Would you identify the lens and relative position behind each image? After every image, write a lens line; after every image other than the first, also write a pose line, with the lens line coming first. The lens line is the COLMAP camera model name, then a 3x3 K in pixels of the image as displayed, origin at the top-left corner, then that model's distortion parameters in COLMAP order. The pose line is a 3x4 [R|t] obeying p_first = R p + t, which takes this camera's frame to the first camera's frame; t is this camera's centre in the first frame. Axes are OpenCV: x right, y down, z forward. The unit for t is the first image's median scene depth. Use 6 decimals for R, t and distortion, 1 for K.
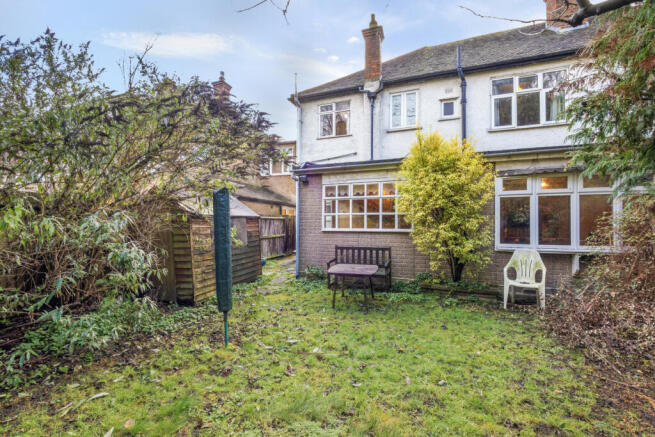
lens RADIAL K [[276.8, 0, 327.3], [0, 276.8, 217.5], [0, 0, 1]] dist [-0.004038, -0.001848]
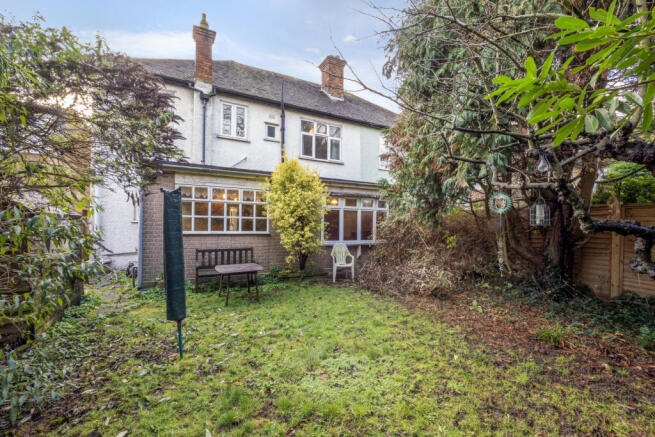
lens RADIAL K [[276.8, 0, 329.9], [0, 276.8, 224.1], [0, 0, 1]] dist [-0.004038, -0.001848]
pose [[0.663297, 0.012469, 0.748253, -0.414633], [-0.021425, 0.999768, 0.002332, 0.001654], [-0.748050, -0.017578, 0.663410, 0.003005]]
